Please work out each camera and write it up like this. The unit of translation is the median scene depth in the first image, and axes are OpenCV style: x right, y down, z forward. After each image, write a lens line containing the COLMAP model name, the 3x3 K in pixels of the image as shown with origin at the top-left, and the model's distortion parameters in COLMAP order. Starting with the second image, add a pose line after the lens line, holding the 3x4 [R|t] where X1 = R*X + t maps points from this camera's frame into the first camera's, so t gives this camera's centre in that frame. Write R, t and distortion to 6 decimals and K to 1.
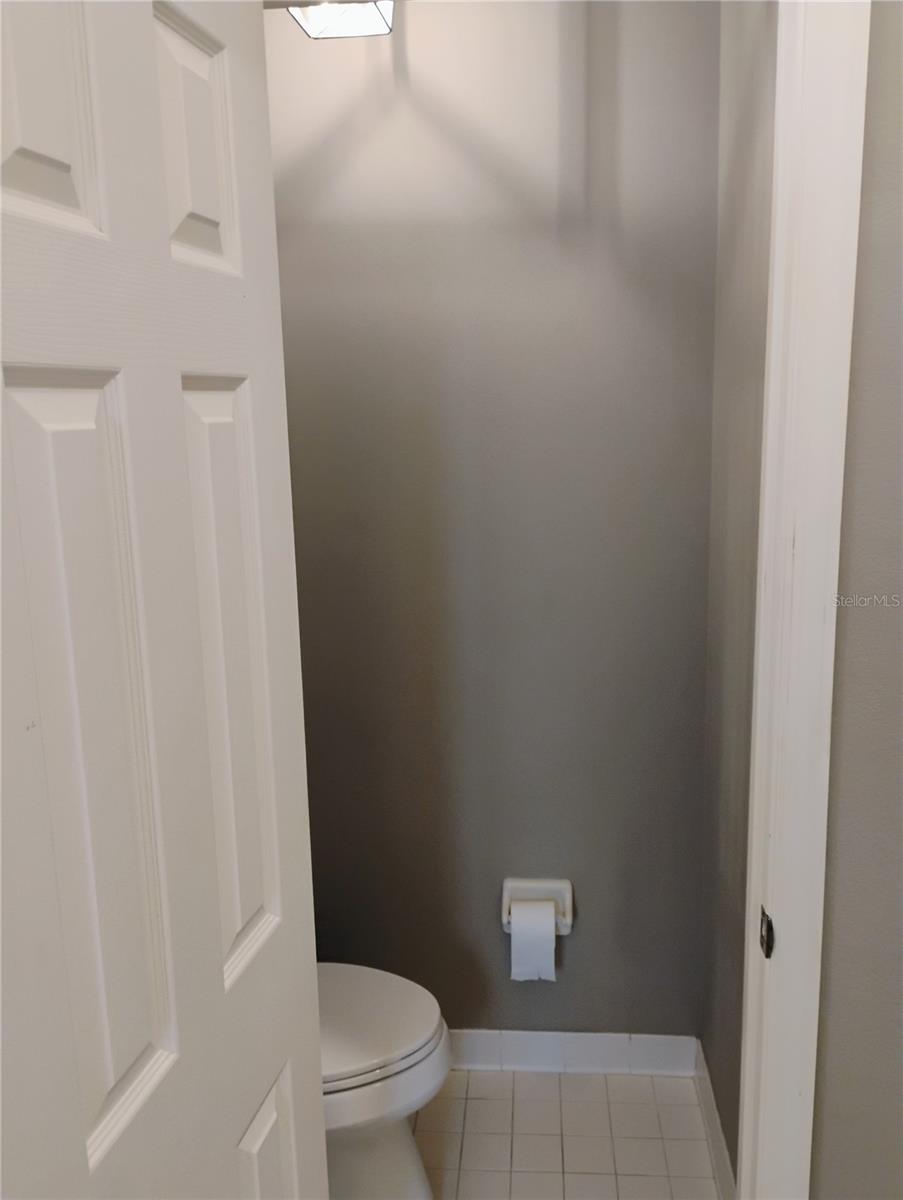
lens RADIAL K [[999.9, 0, 451.5], [0, 999.9, 600.0], [0, 0, 1]] dist [0.029156, 0.004536]
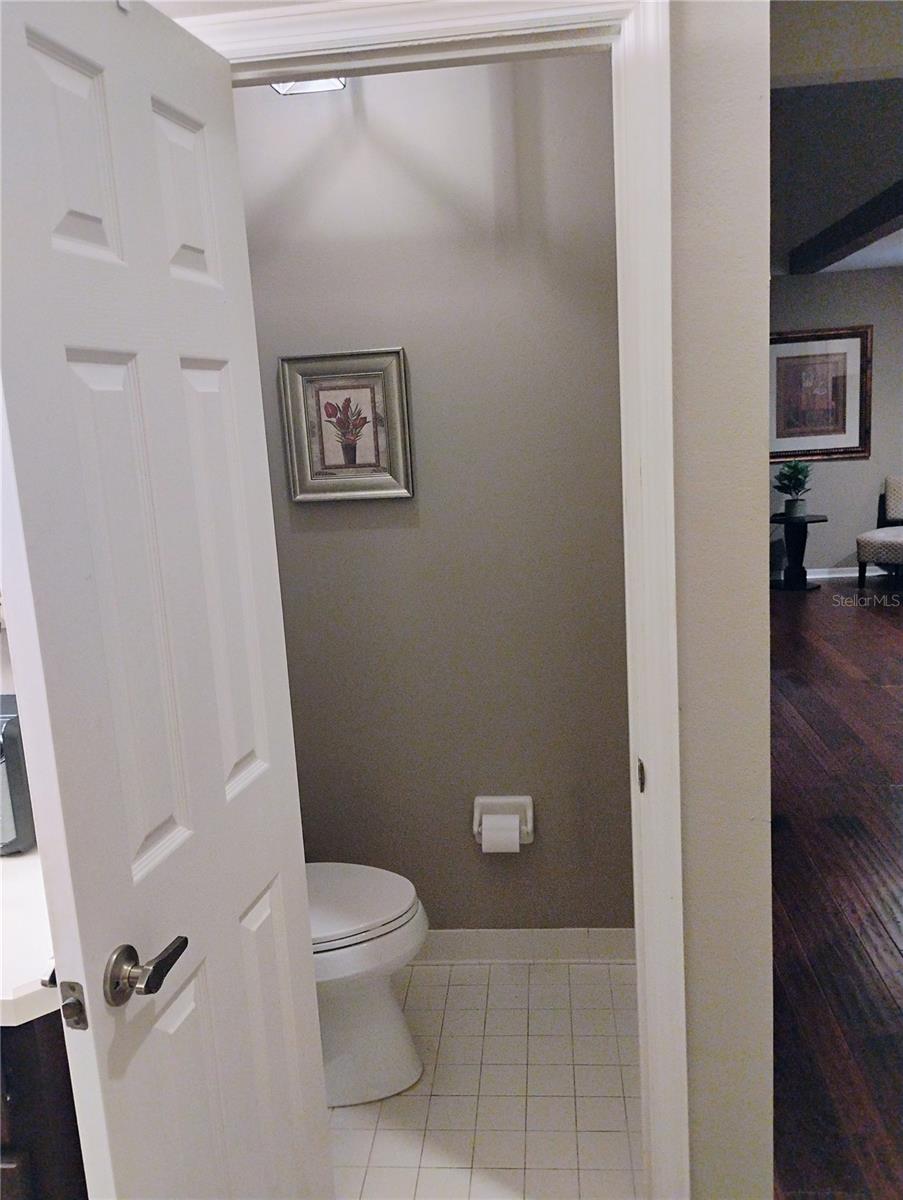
lens RADIAL K [[1000.8, 0, 451.5], [0, 1000.8, 600.0], [0, 0, 1]] dist [0.014545, 0.000365]
pose [[0.999363, -0.032389, -0.014956, 0.093517], [0.032316, 0.999465, -0.005097, 0.103344], [0.015113, 0.004611, 0.999875, -0.308492]]
